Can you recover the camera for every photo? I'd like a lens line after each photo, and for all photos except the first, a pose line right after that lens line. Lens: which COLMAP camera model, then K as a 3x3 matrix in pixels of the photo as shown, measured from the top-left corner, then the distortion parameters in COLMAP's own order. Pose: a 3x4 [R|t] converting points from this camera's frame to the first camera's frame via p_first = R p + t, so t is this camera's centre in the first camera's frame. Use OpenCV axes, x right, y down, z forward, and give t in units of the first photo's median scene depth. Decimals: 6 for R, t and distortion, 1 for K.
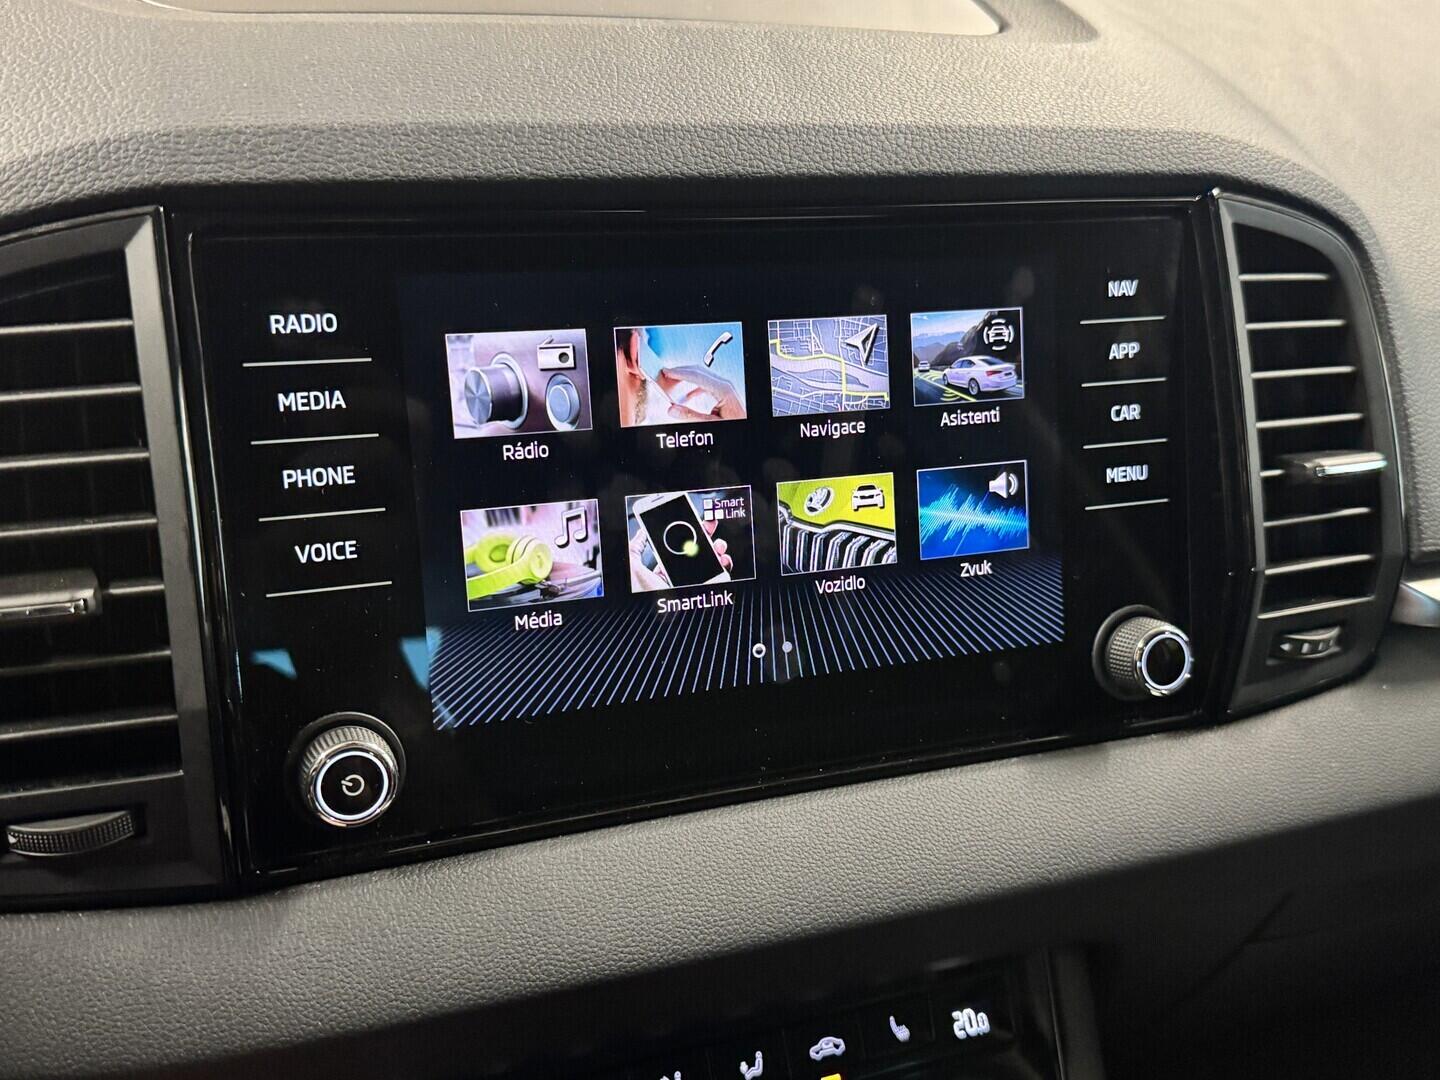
lens RADIAL K [[1454.2, 0, 725.5], [0, 1454.2, 537.3], [0, 0, 1]] dist [0.159466, -0.446353]
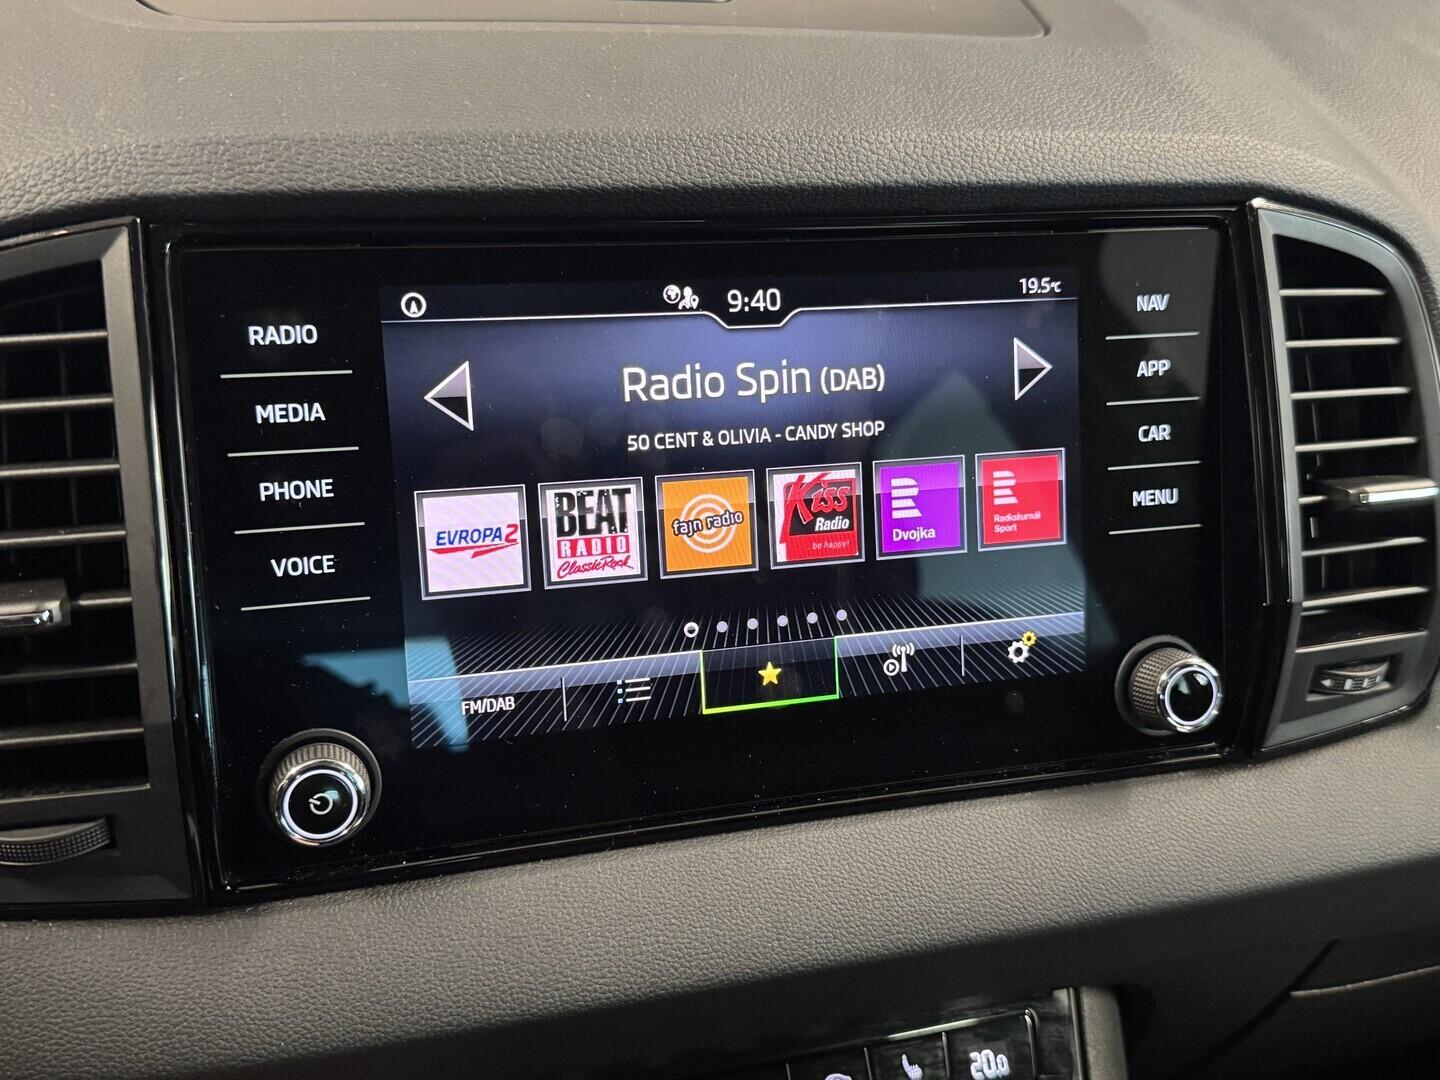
lens RADIAL K [[1461.4, 0, 728.5], [0, 1461.4, 533.3], [0, 0, 1]] dist [0.150759, -0.420232]
pose [[0.996909, 0.018935, -0.076249, 0.086559], [-0.019263, 0.999808, -0.003573, -0.013581], [0.076167, 0.005031, 0.997082, 0.030944]]
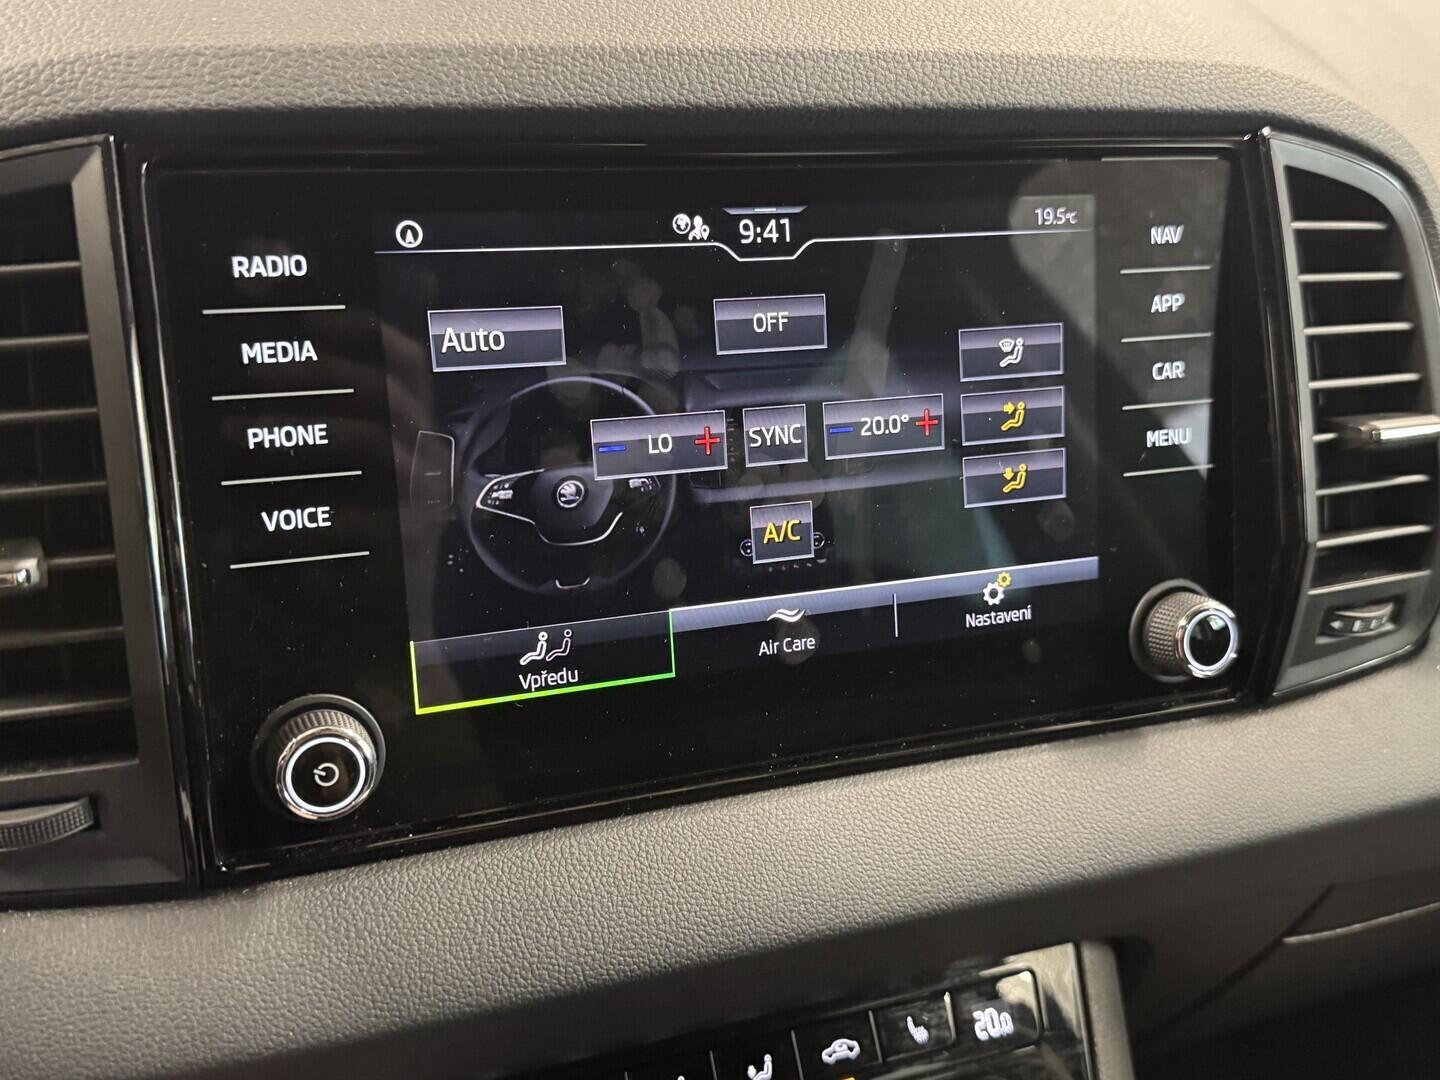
lens RADIAL K [[1460.4, 0, 720.0], [0, 1460.4, 540.0], [0, 0, 1]] dist [0.141476, -0.400992]
pose [[0.999981, 0.002086, -0.005878, -0.003798], [-0.001970, 0.999803, 0.019747, 0.004415], [0.005918, -0.019735, 0.999788, 0.085575]]
